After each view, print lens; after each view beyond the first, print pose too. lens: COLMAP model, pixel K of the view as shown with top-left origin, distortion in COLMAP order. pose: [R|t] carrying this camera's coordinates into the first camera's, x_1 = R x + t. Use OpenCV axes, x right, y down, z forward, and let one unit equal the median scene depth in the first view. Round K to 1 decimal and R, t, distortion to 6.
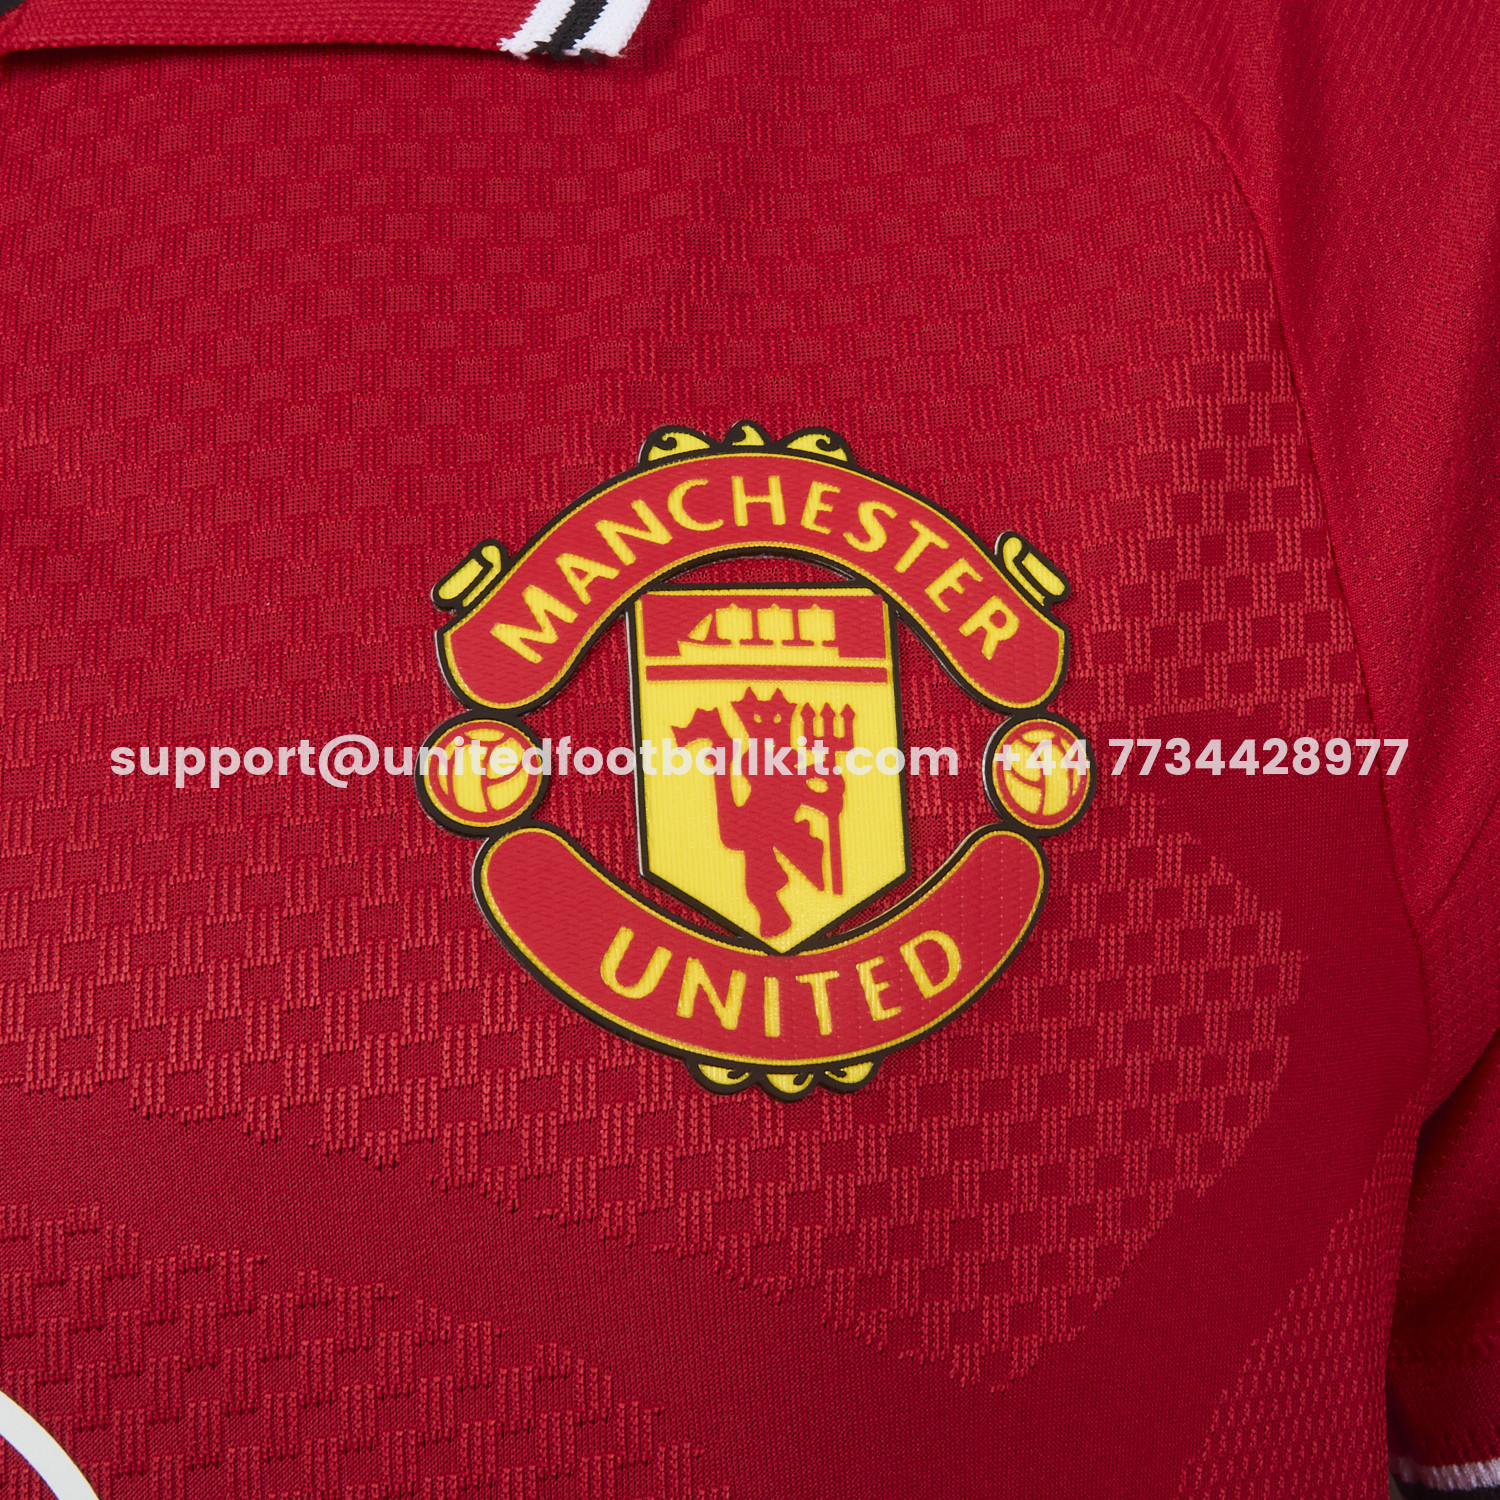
lens RADIAL K [[2474.1, 0, 742.1], [0, 2474.1, 751.3], [0, 0, 1]] dist [-0.040369, 0.000000]
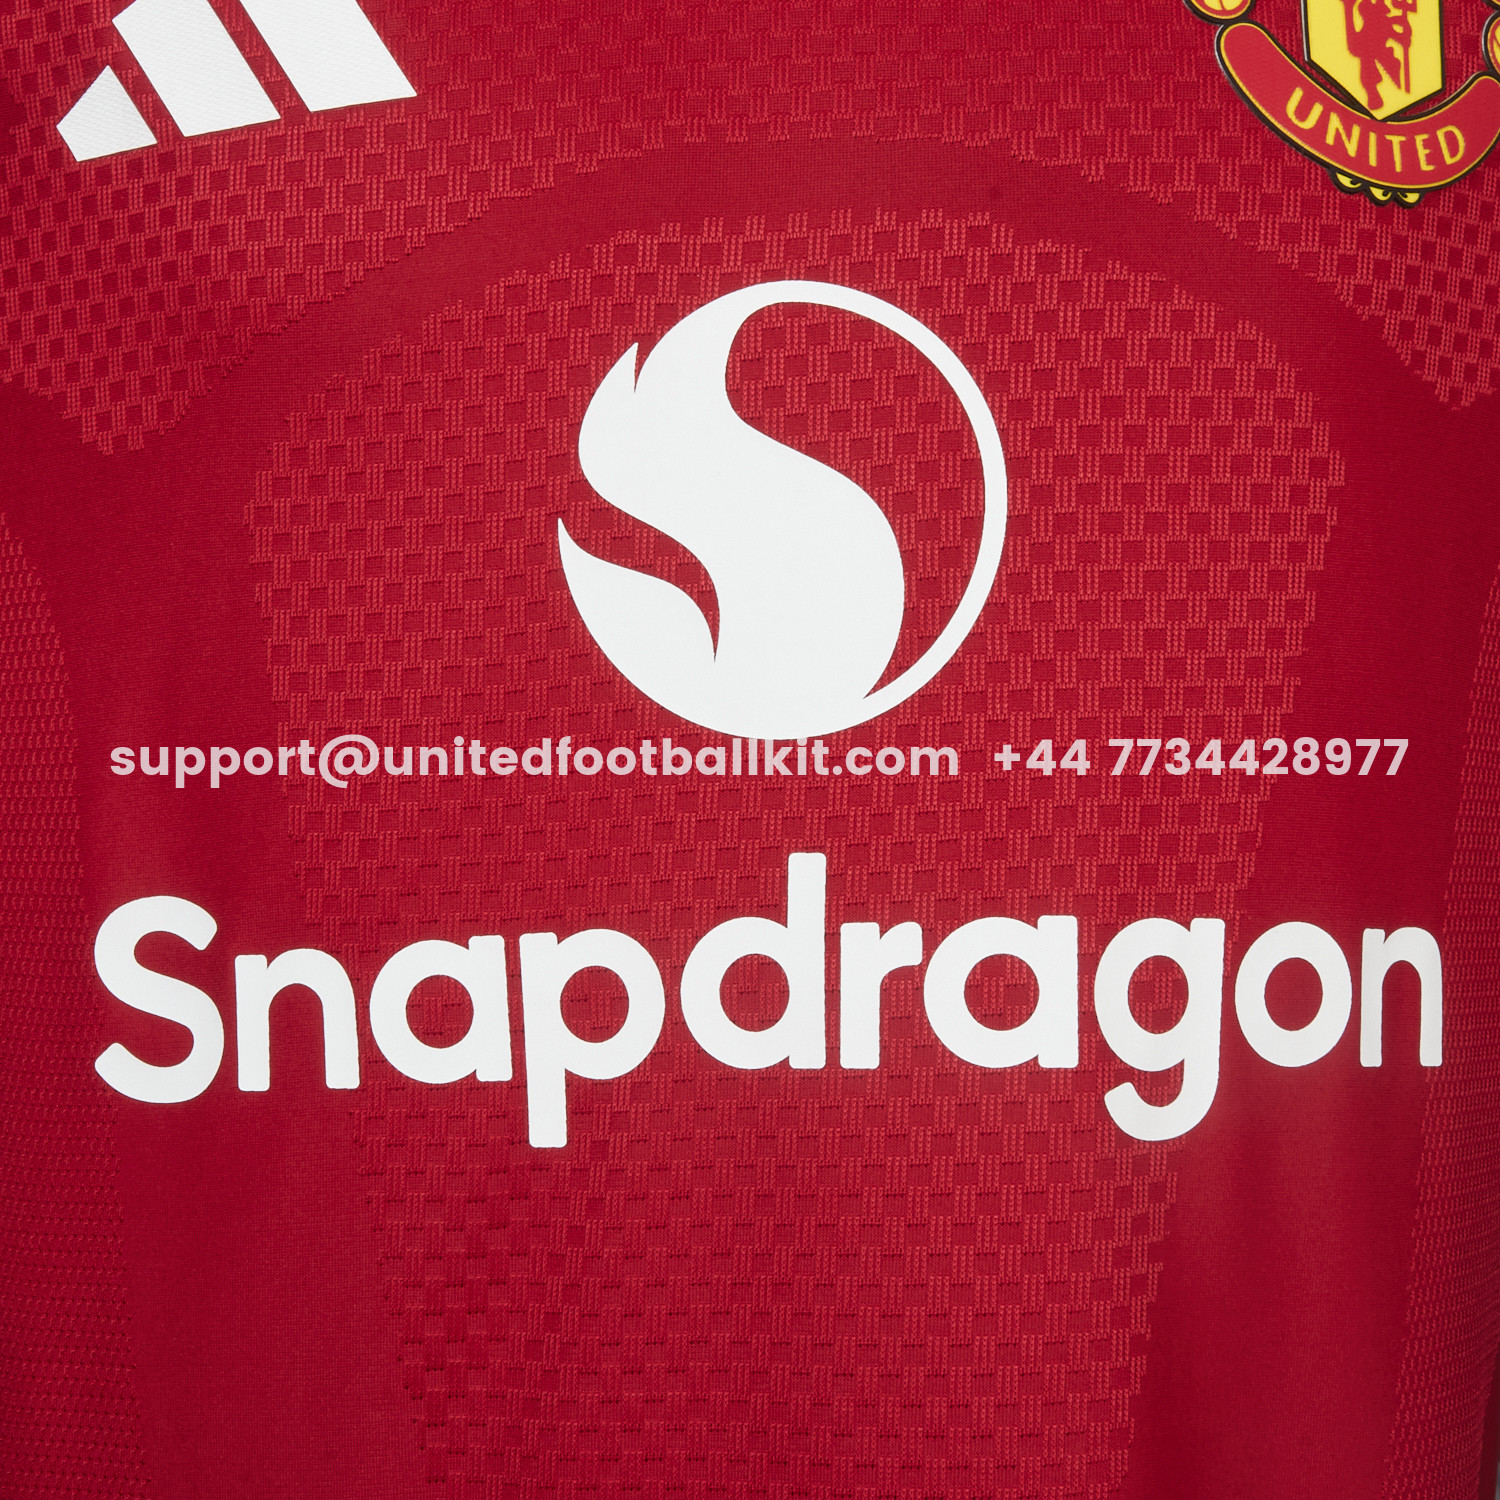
lens RADIAL K [[2474.1, 0, 753.8], [0, 2474.1, 753.6], [0, 0, 1]] dist [-0.040369, 0.000000]
pose [[0.987550, 0.080104, 0.135382, -0.591346], [-0.090217, 0.993439, 0.070283, 0.427991], [-0.128863, -0.081621, 0.988298, -0.625463]]
